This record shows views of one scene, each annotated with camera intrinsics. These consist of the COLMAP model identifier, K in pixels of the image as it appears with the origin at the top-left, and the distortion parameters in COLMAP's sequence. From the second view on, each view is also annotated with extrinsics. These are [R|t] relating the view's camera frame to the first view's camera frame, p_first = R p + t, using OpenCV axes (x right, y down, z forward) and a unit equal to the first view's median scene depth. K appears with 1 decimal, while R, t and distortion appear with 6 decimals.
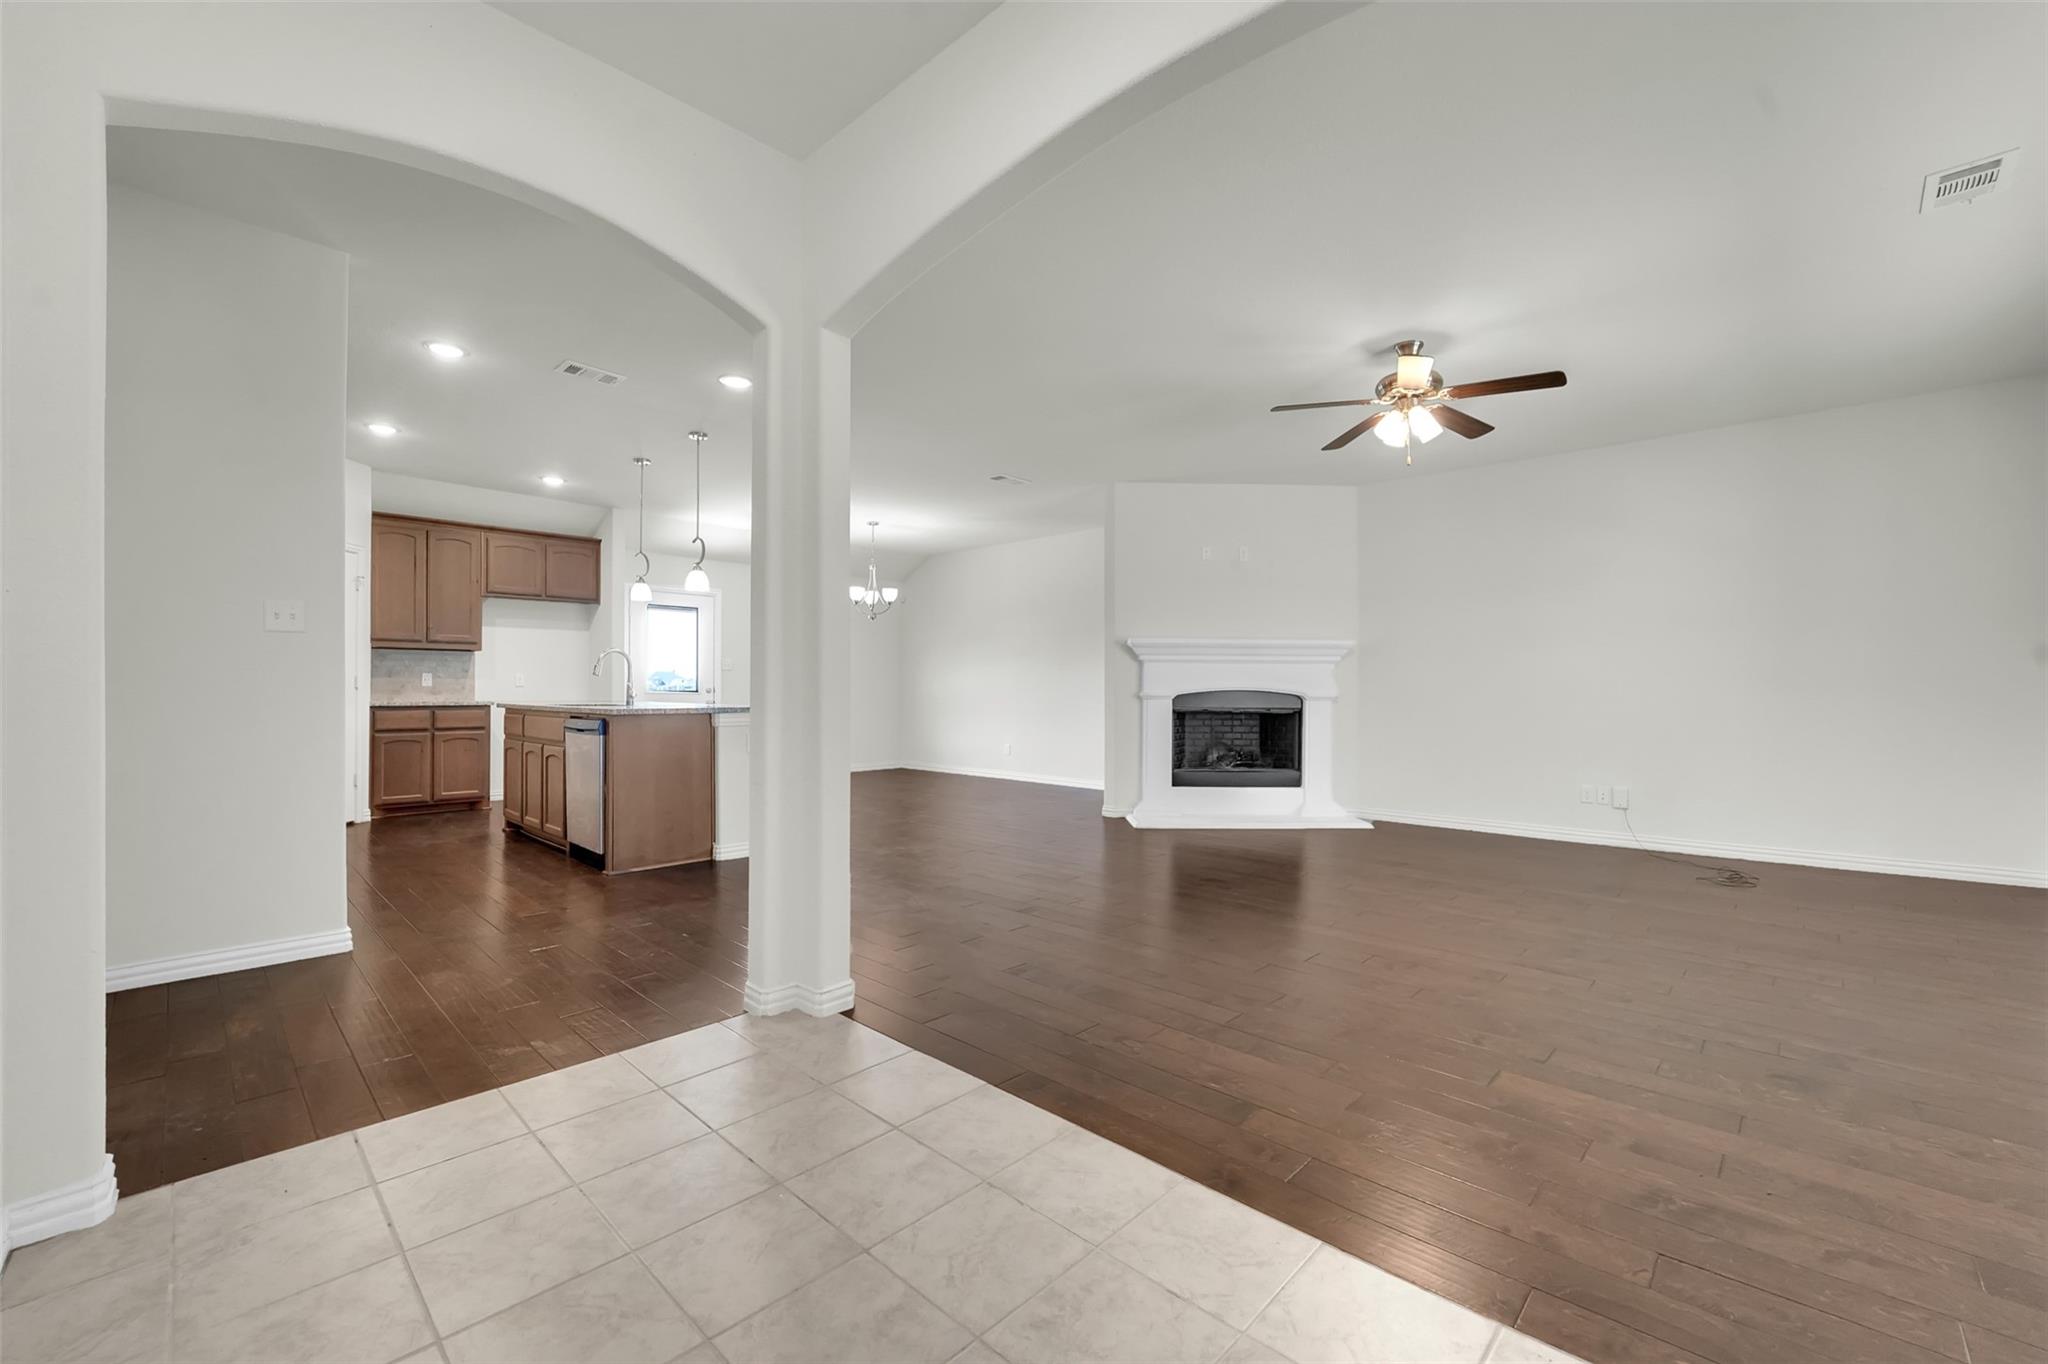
lens RADIAL K [[847.6, 0, 1024.6], [0, 847.6, 686.2], [0, 0, 1]] dist [-0.016836, -0.000565]
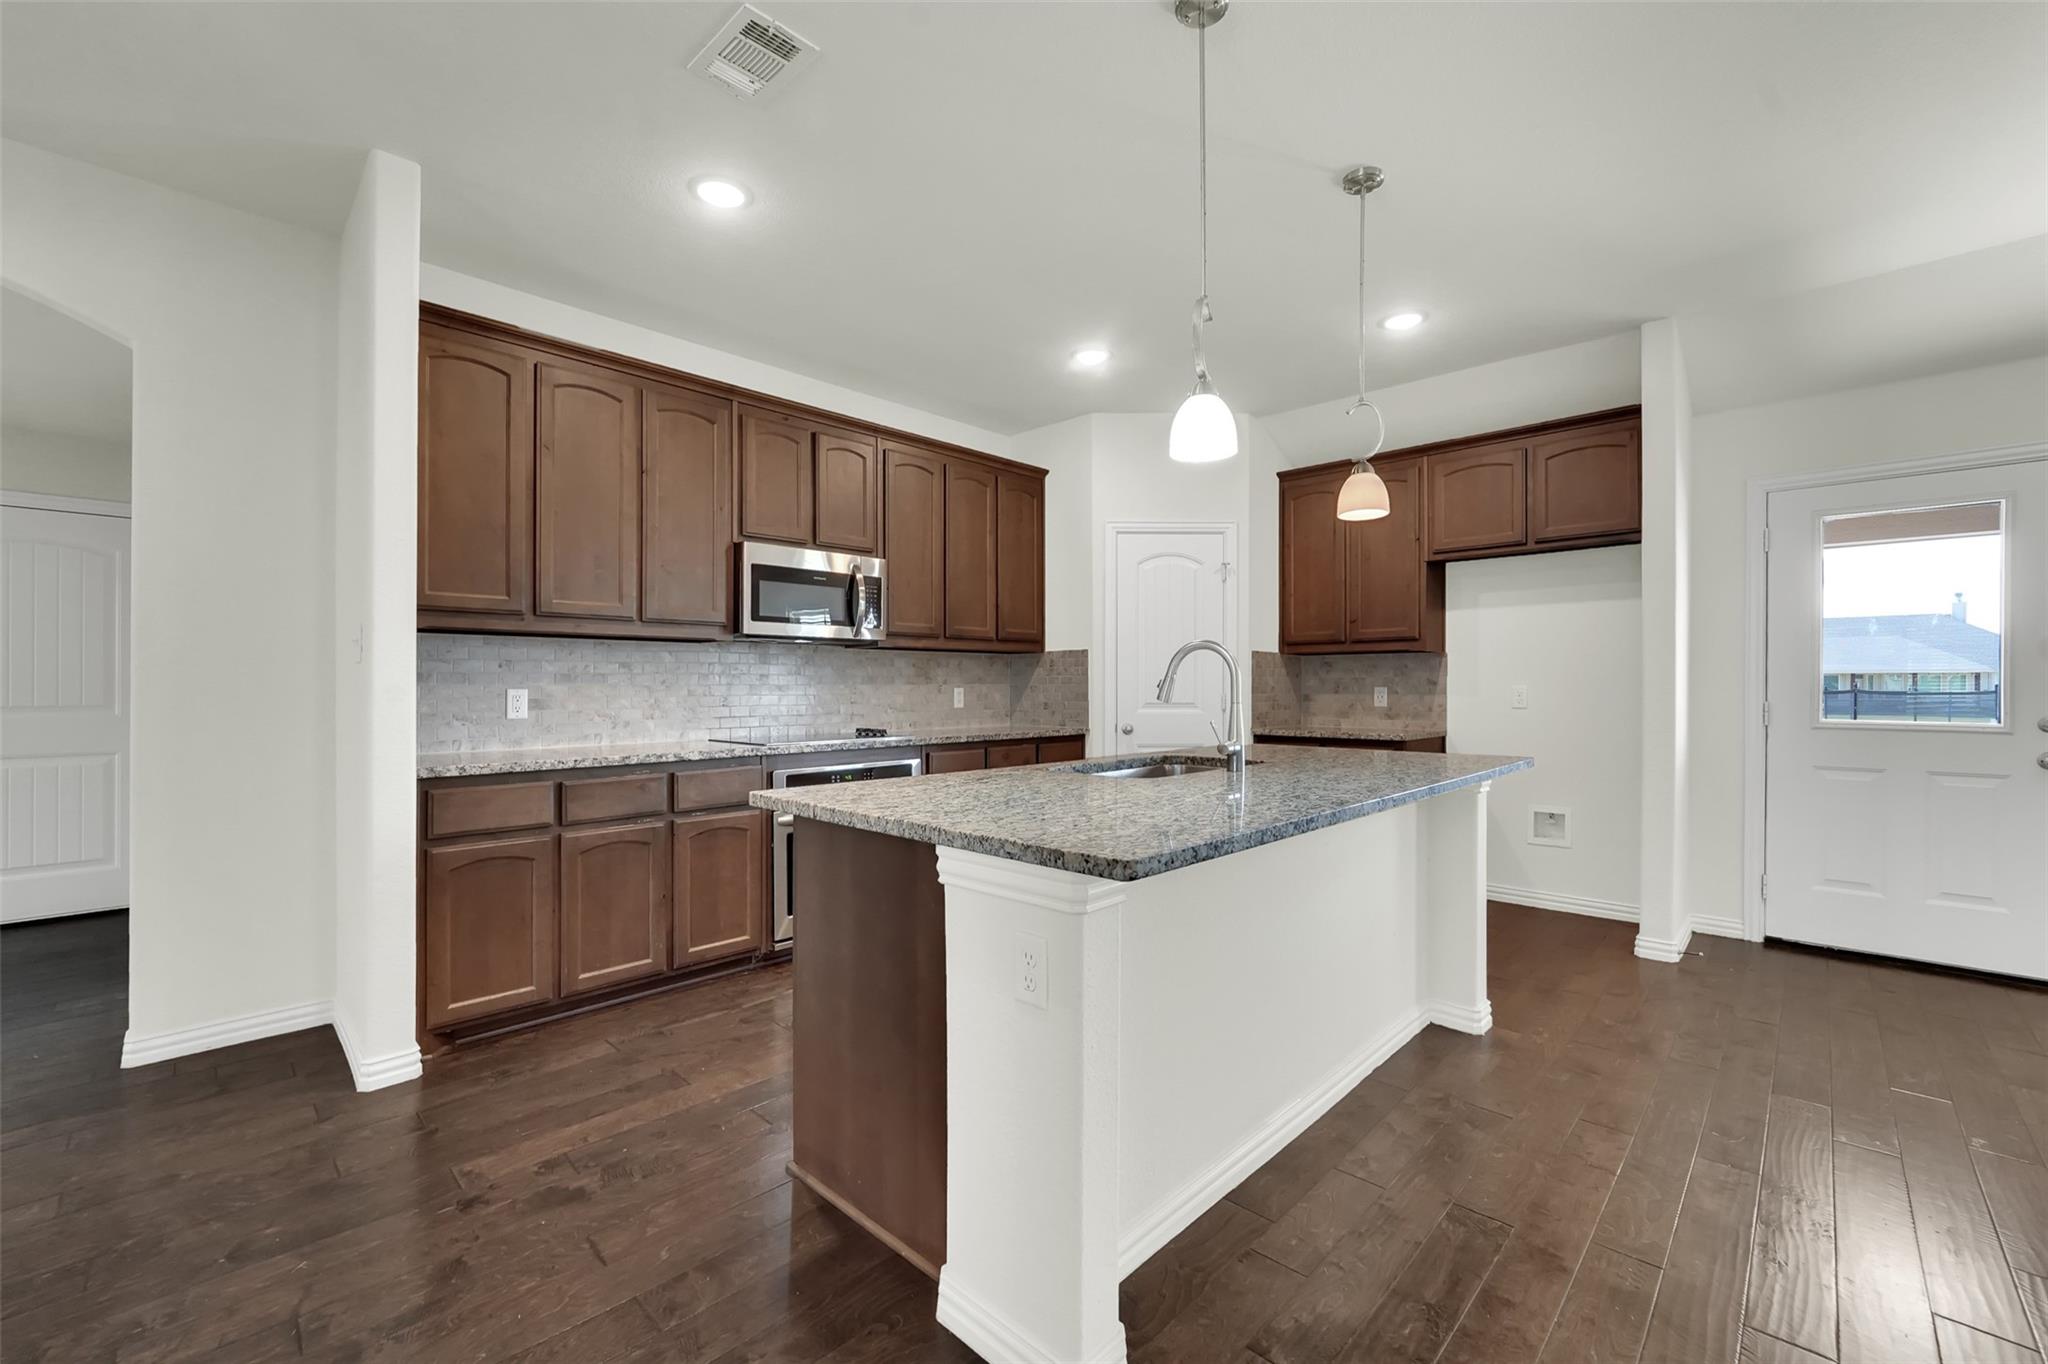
lens RADIAL K [[847.6, 0, 1024.6], [0, 847.6, 686.2], [0, 0, 1]] dist [-0.016836, -0.000565]
pose [[0.034818, -0.001753, -0.999392, -0.043094], [0.004396, 0.999989, -0.001601, -0.016776], [0.999384, -0.004337, 0.034825, 0.706585]]
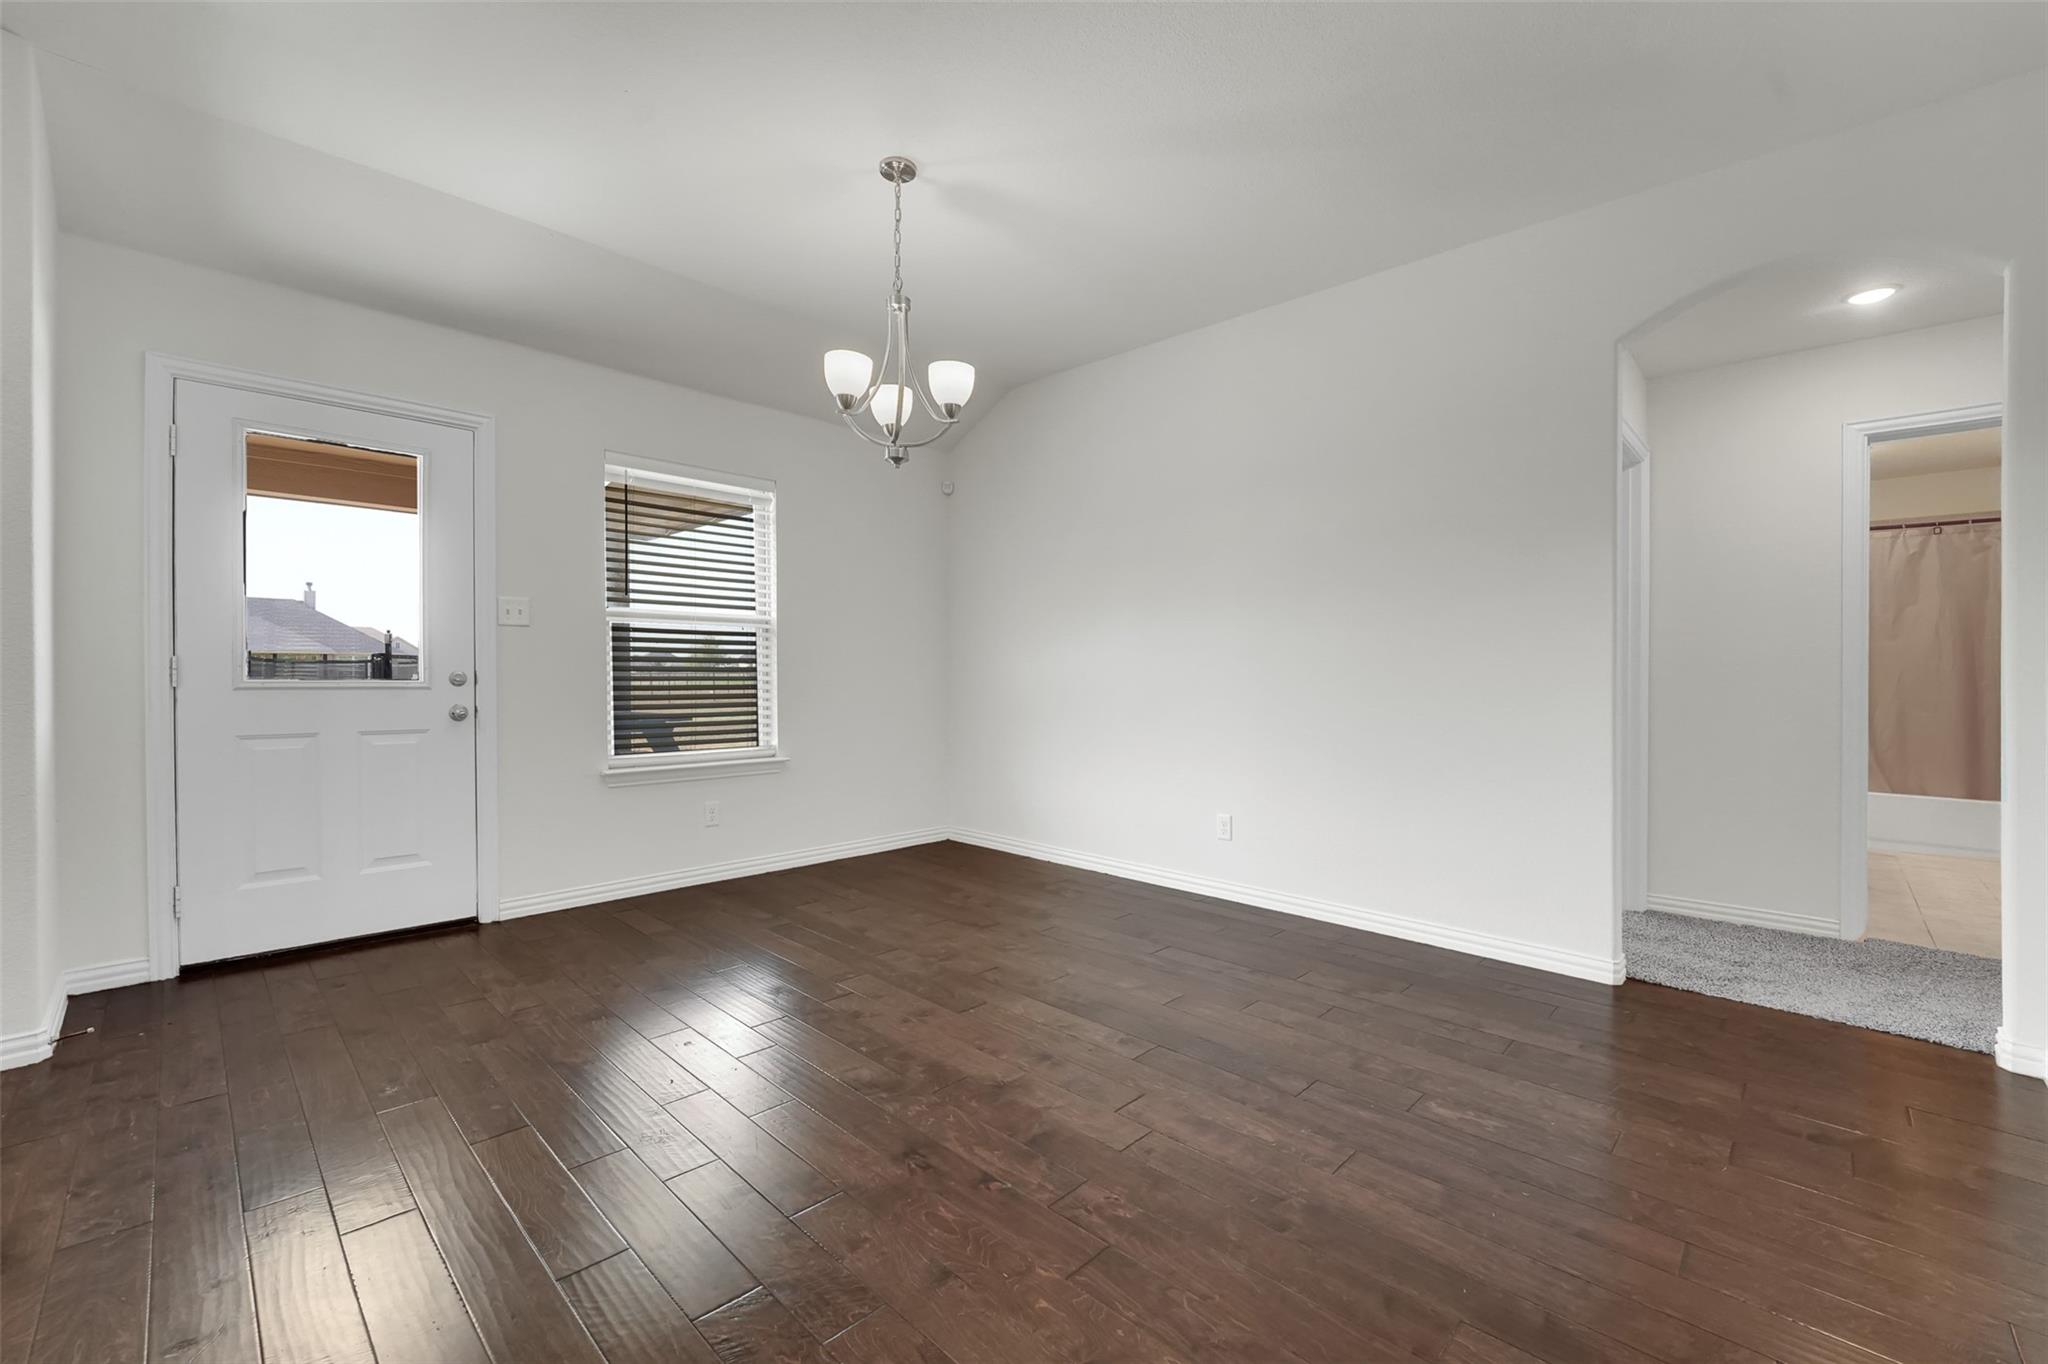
lens RADIAL K [[847.6, 0, 1024.6], [0, 847.6, 686.2], [0, 0, 1]] dist [-0.016836, -0.000565]
pose [[0.999812, 0.002249, 0.019251, -0.160052], [-0.002695, 0.999728, 0.023153, -0.001760], [-0.019194, -0.023200, 0.999547, 0.791917]]
